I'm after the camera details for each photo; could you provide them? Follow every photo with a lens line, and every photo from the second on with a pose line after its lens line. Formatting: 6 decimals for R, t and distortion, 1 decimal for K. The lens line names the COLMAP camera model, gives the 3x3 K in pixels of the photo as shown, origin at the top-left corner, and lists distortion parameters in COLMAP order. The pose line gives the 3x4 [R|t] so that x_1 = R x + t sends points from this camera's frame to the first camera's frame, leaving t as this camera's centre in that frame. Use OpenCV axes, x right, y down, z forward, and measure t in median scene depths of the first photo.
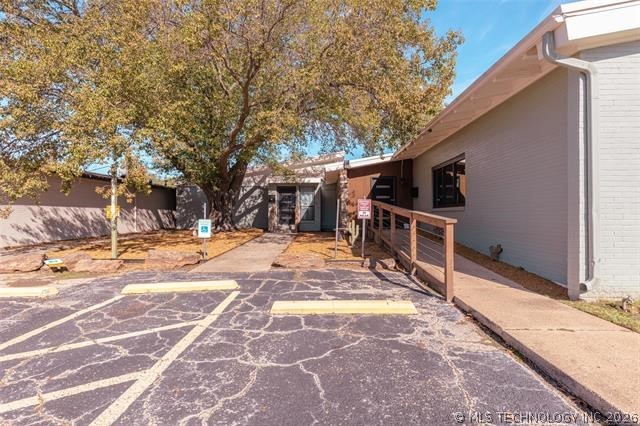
lens RADIAL K [[338.1, 0, 320.0], [0, 338.1, 213.0], [0, 0, 1]] dist [-0.019536, 0.000963]
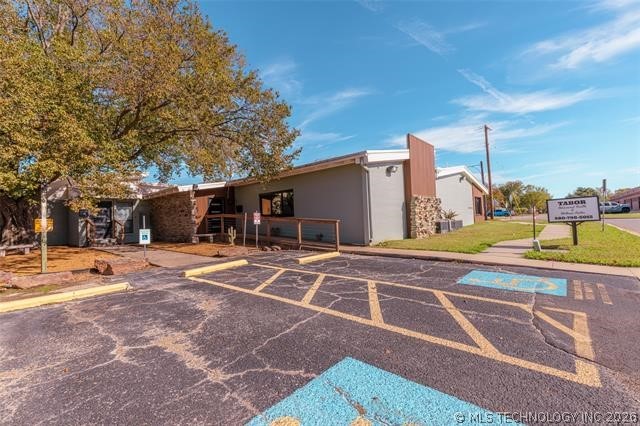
lens RADIAL K [[293.6, 0, 322.8], [0, 293.6, 213.0], [0, 0, 1]] dist [0.000193, -0.000041]
pose [[0.635587, -0.000977, 0.772029, -0.416215], [0.035568, 0.998974, -0.028017, 0.007110], [-0.771210, 0.045267, 0.634970, -0.102617]]
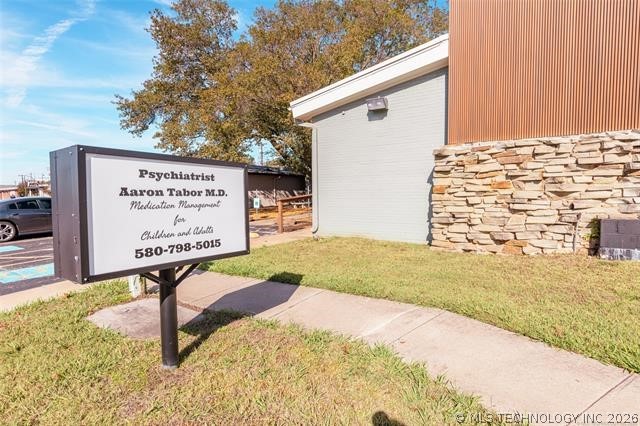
lens RADIAL K [[338.1, 0, 320.0], [0, 338.1, 213.0], [0, 0, 1]] dist [-0.019536, 0.000963]
pose [[0.834984, 0.036917, -0.549035, 0.533065], [-0.001866, 0.997931, 0.064262, -0.010418], [0.550271, -0.052633, 0.833325, -0.195631]]
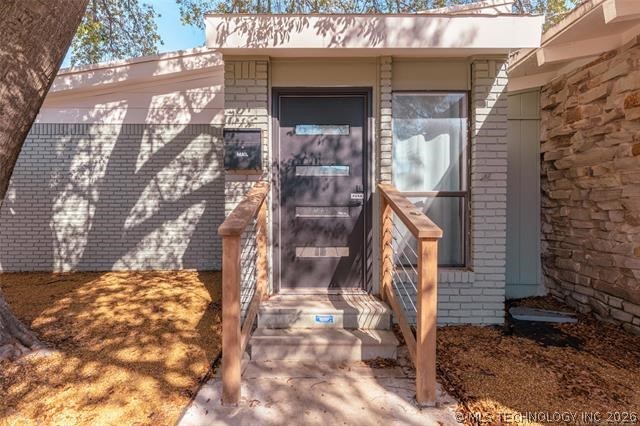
lens RADIAL K [[338.1, 0, 320.0], [0, 338.1, 213.0], [0, 0, 1]] dist [-0.019536, 0.000963]
pose [[0.999461, 0.005318, 0.032386, -0.122315], [-0.006173, 0.999633, 0.026365, -0.016338], [-0.032234, -0.026551, 0.999128, 0.936999]]
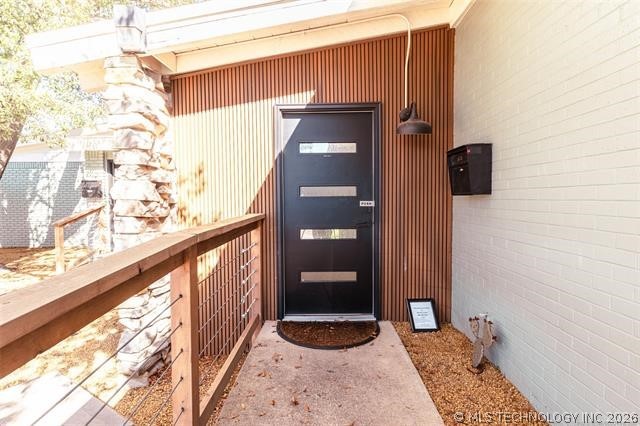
lens RADIAL K [[338.1, 0, 320.0], [0, 338.1, 213.0], [0, 0, 1]] dist [-0.019536, 0.000963]
pose [[0.999987, 0.001960, 0.004683, 0.158201], [-0.002186, 0.998806, 0.048801, -0.038407], [-0.004582, -0.048811, 0.998798, 0.666933]]
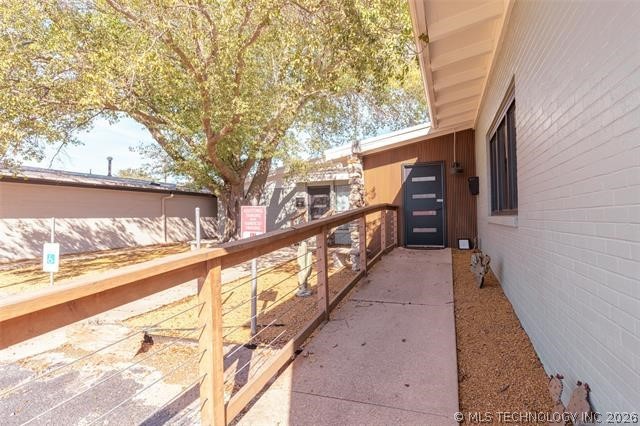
lens RADIAL K [[338.1, 0, 320.0], [0, 338.1, 213.0], [0, 0, 1]] dist [-0.019536, 0.000963]
pose [[0.940130, -0.014931, -0.340490, 0.191782], [0.013297, 0.999886, -0.007134, -0.012934], [0.340557, 0.002179, 0.940221, 0.318098]]
